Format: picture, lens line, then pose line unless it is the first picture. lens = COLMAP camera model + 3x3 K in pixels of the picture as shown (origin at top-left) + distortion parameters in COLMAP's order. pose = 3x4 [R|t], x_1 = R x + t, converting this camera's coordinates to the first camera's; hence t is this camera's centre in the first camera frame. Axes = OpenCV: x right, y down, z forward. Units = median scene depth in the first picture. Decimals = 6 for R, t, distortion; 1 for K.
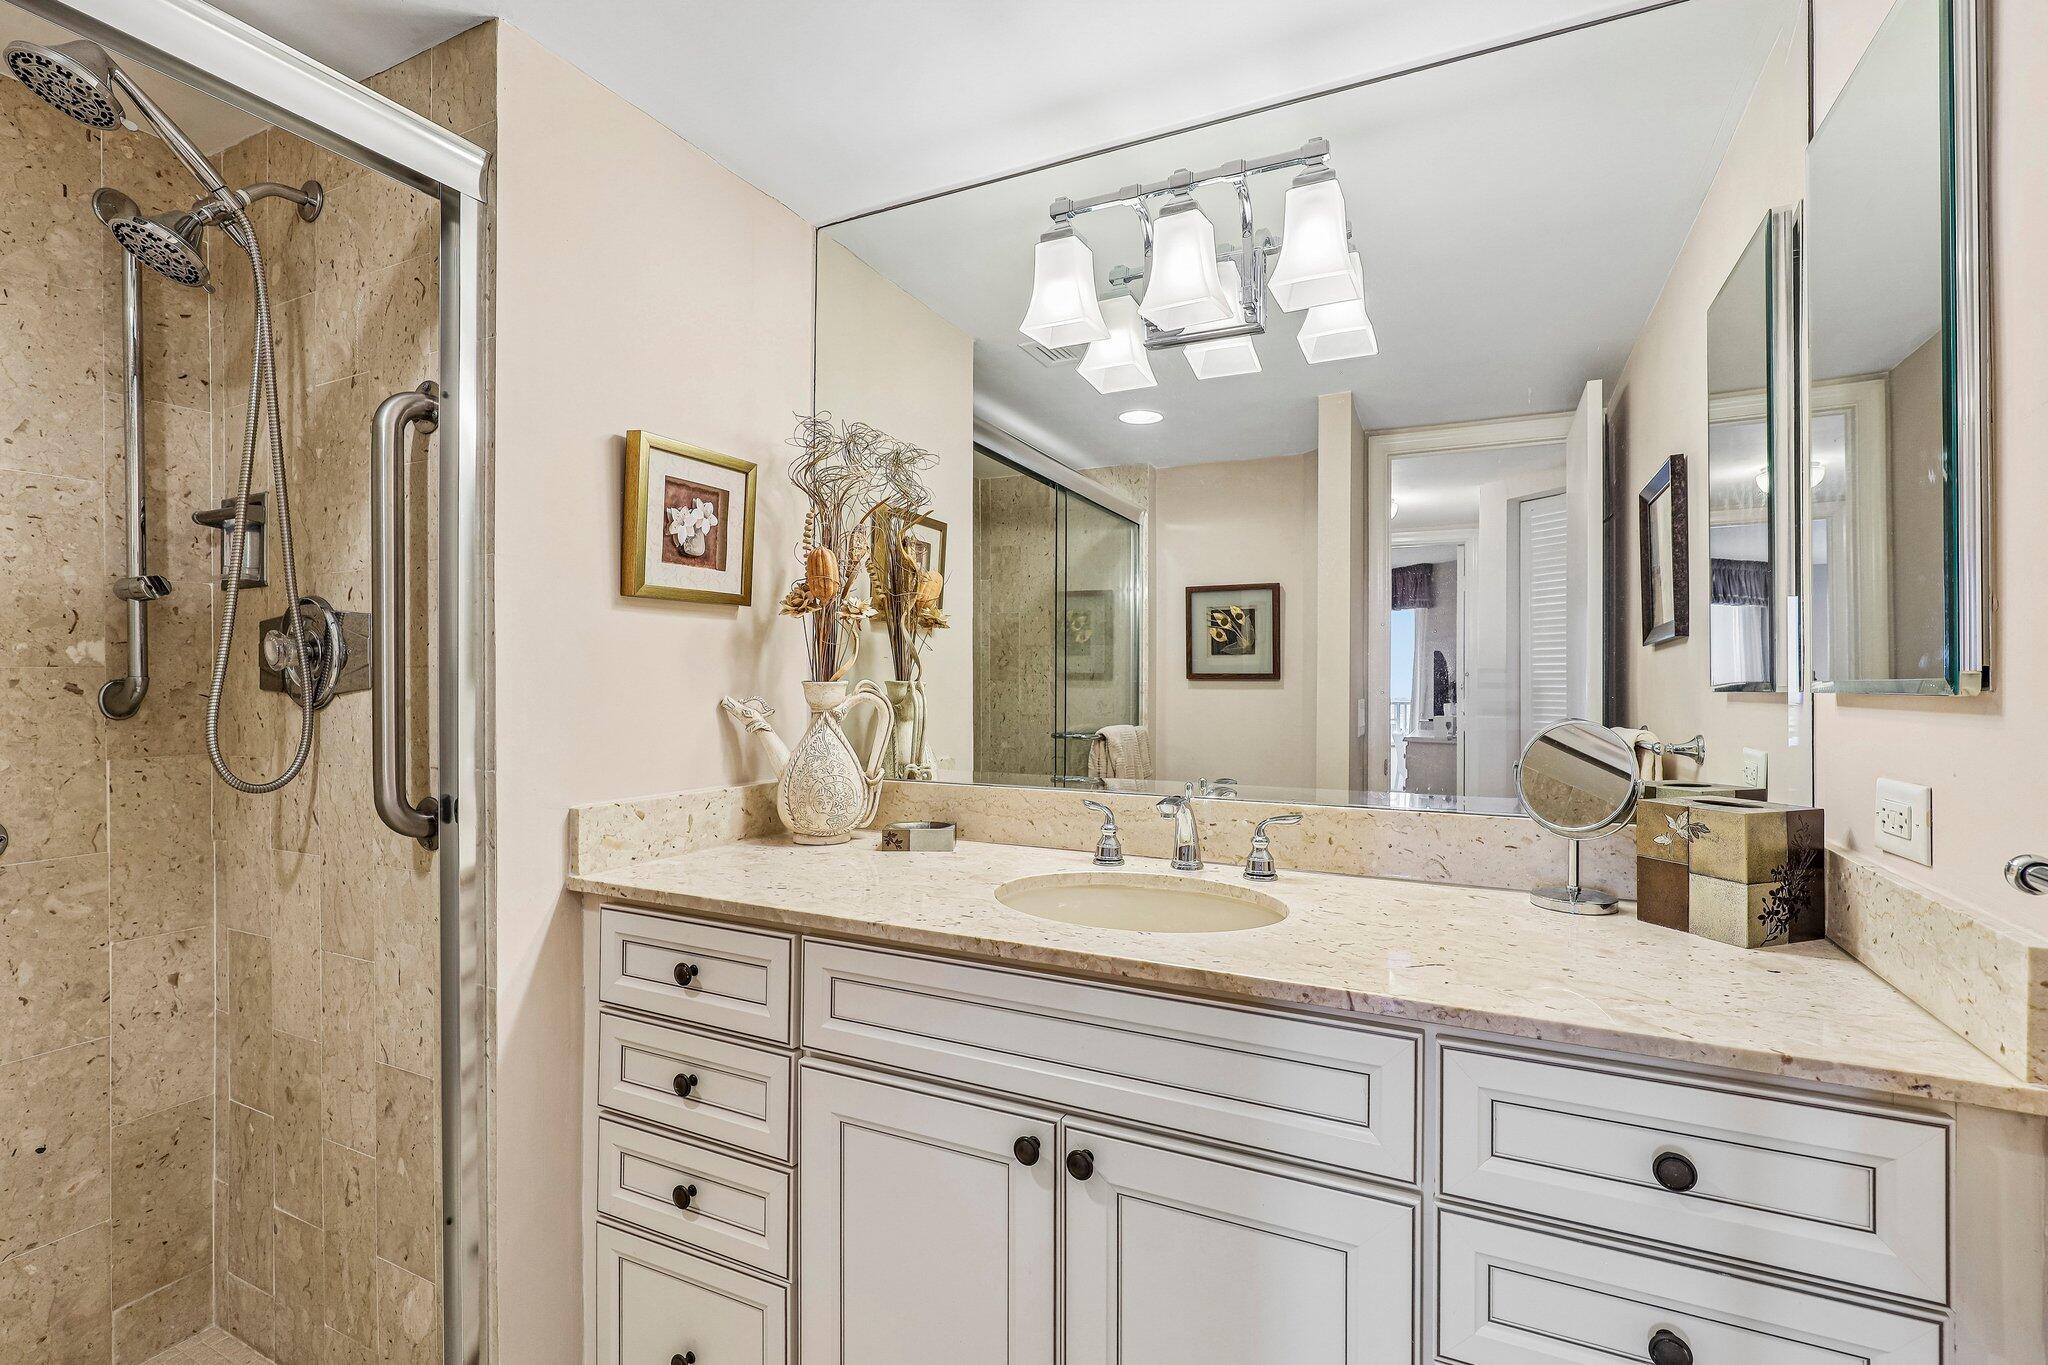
lens RADIAL K [[927.3, 0, 1033.6], [0, 927.3, 684.5], [0, 0, 1]] dist [0.000941, -0.003729]
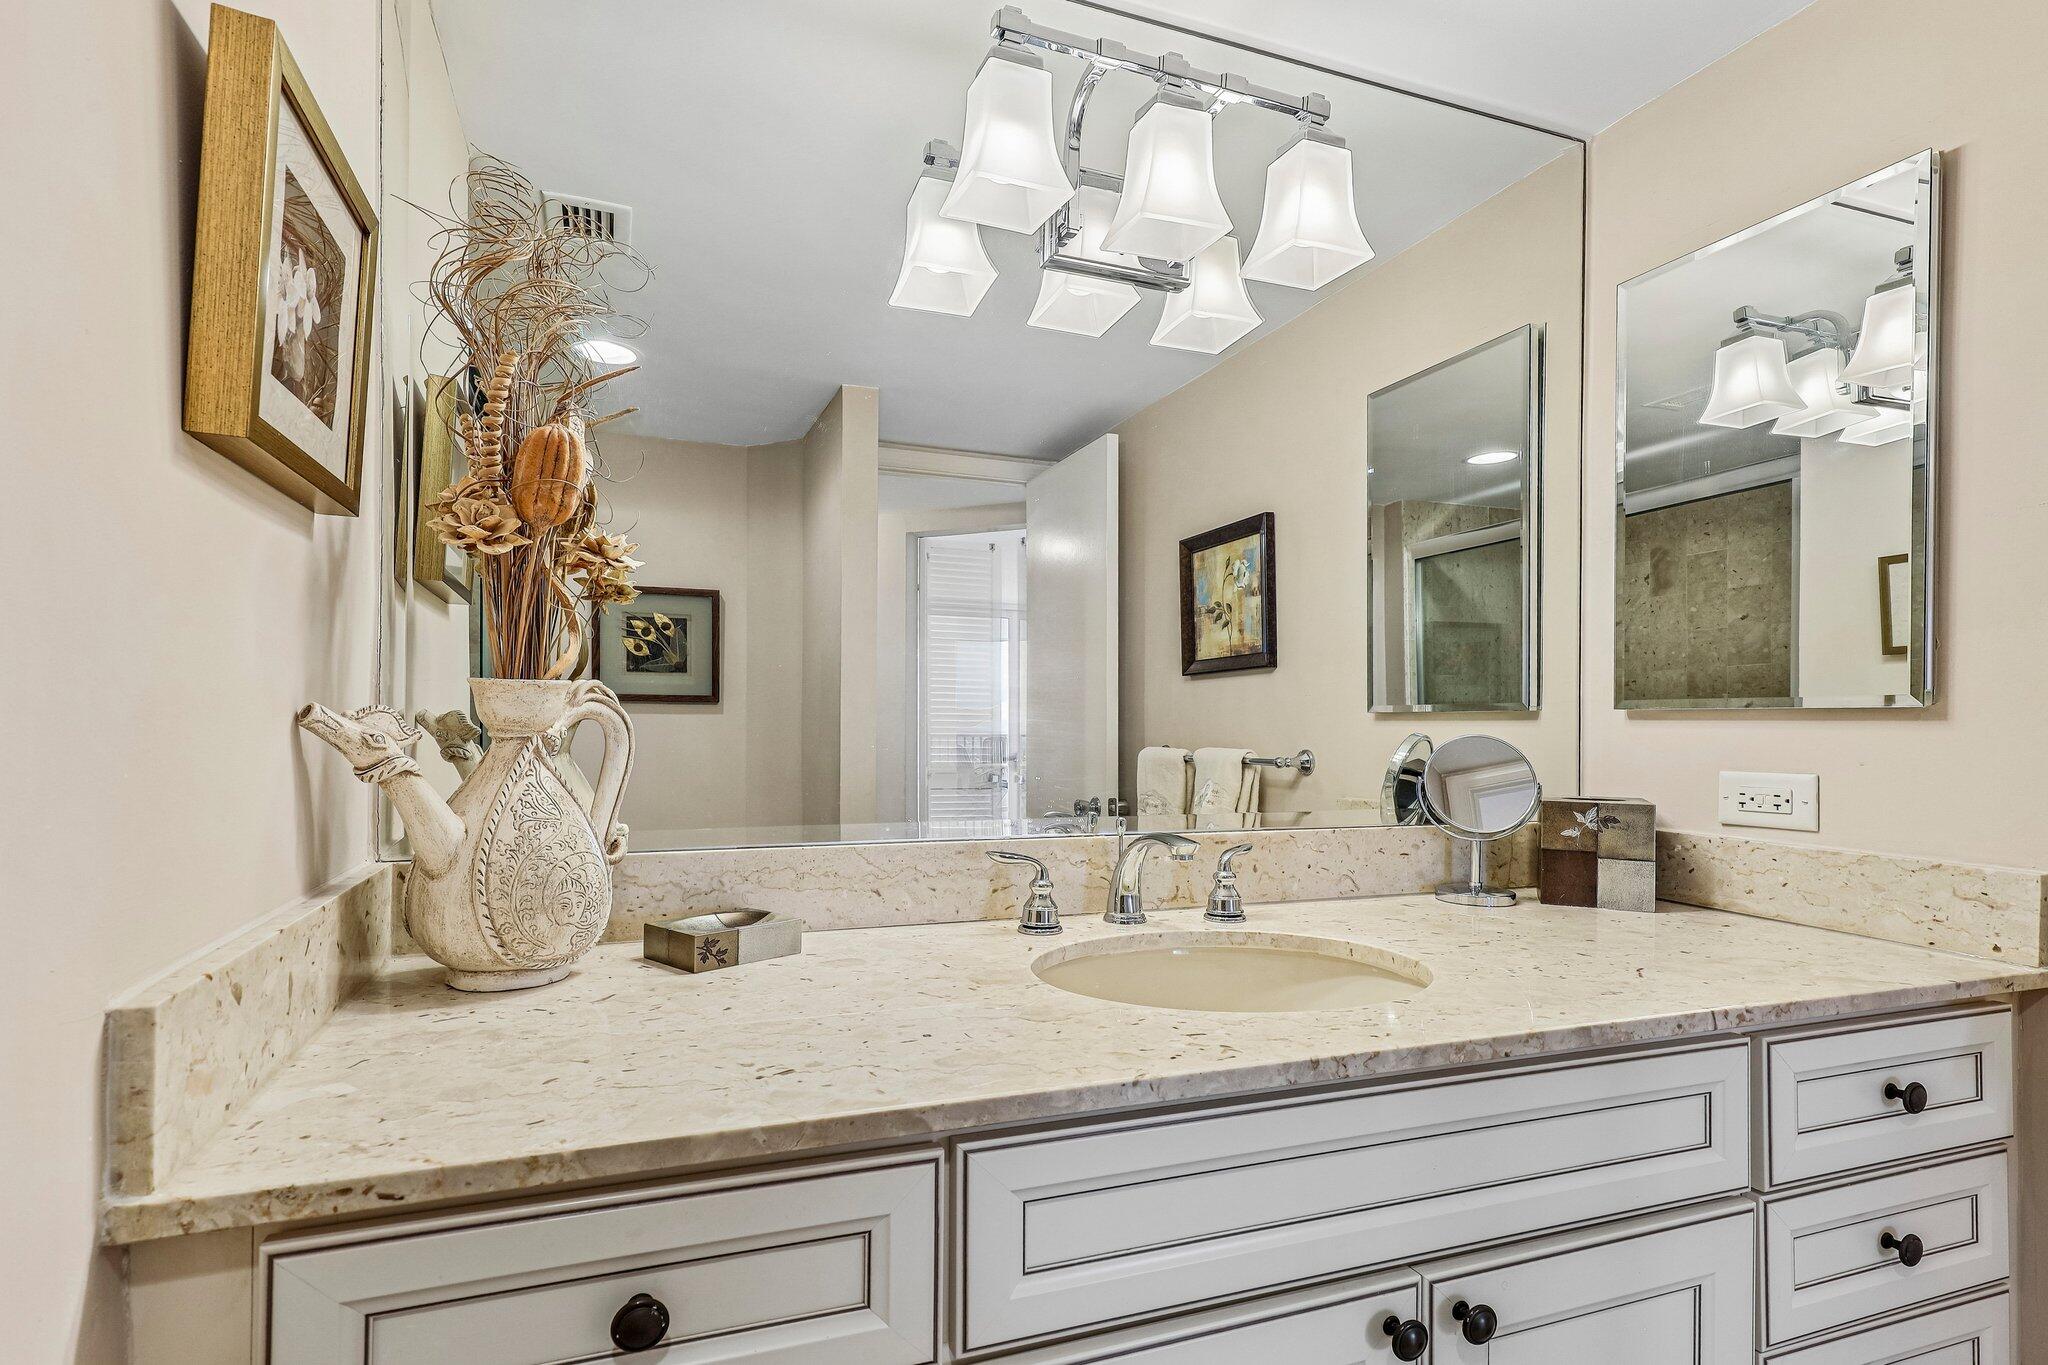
lens RADIAL K [[963.3, 0, 1016.3], [0, 963.3, 729.1], [0, 0, 1]] dist [0.009846, -0.000066]
pose [[0.690941, -0.002301, 0.722907, -0.596815], [-0.007086, 0.999925, 0.009956, 0.024456], [-0.722876, -0.012001, 0.690873, 0.566810]]
